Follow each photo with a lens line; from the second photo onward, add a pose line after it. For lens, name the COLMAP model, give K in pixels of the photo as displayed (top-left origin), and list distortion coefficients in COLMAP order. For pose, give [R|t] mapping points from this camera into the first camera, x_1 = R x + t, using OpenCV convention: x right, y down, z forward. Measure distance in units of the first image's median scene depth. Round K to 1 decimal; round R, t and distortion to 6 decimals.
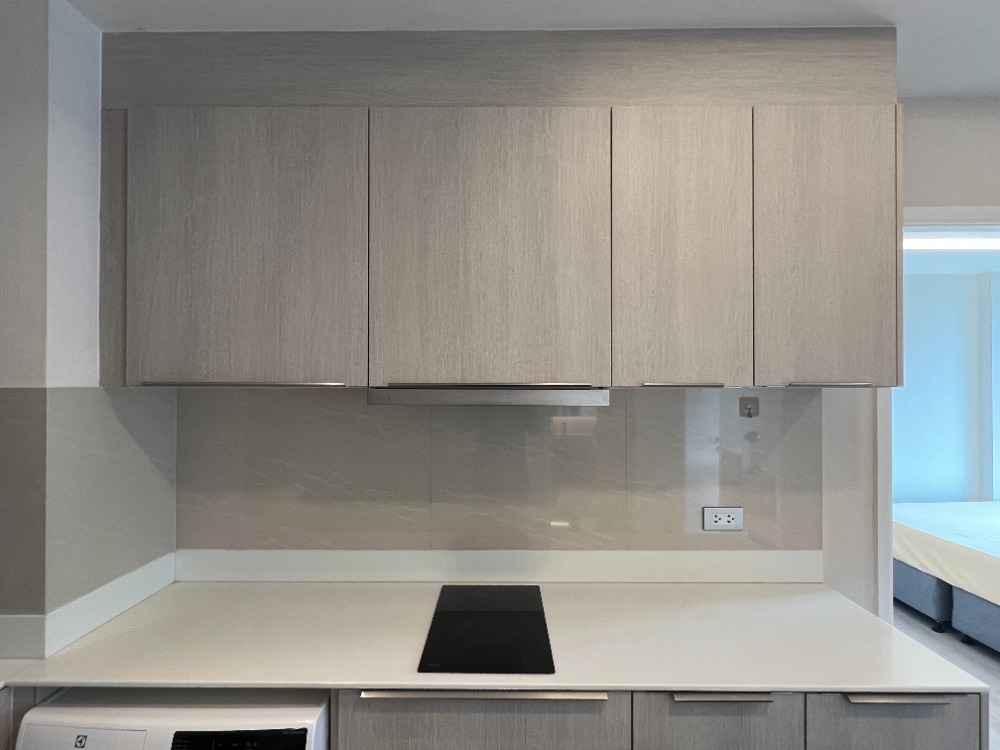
lens RADIAL K [[578.5, 0, 498.6], [0, 578.5, 378.8], [0, 0, 1]] dist [0.001408, 0.000100]
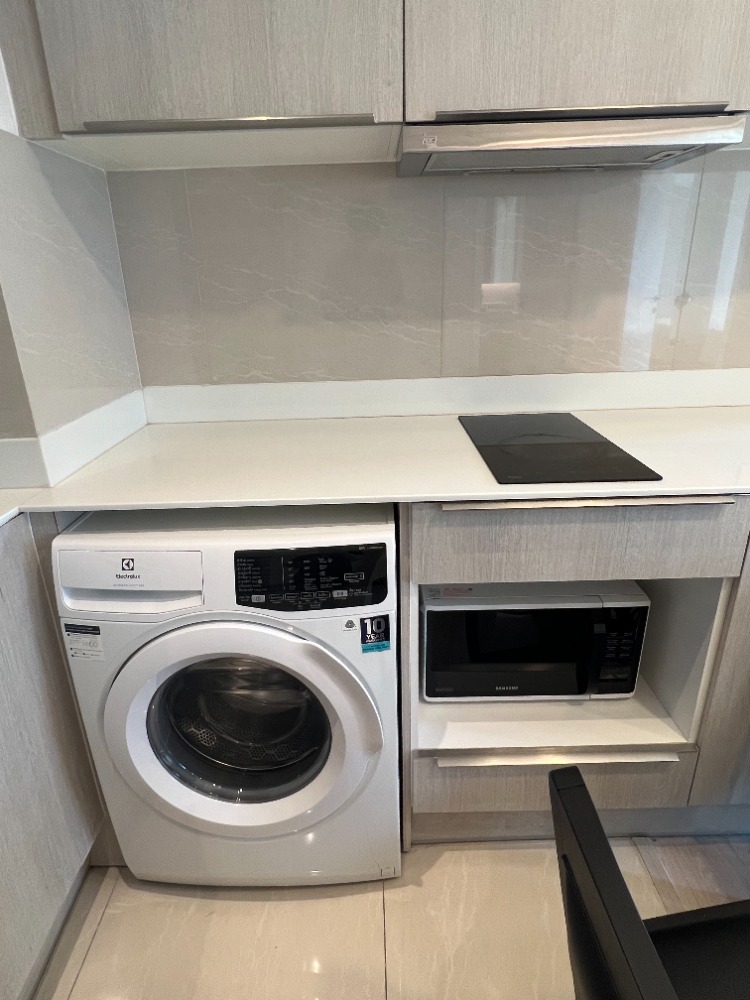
lens RADIAL K [[578.5, 0, 373.7], [0, 578.5, 497.2], [0, 0, 1]] dist [0.001408, 0.000100]
pose [[0.999480, -0.032217, 0.001224, -0.307270], [0.029522, 0.929807, 0.366861, 0.197274], [-0.012957, -0.366634, 0.930275, 0.196925]]
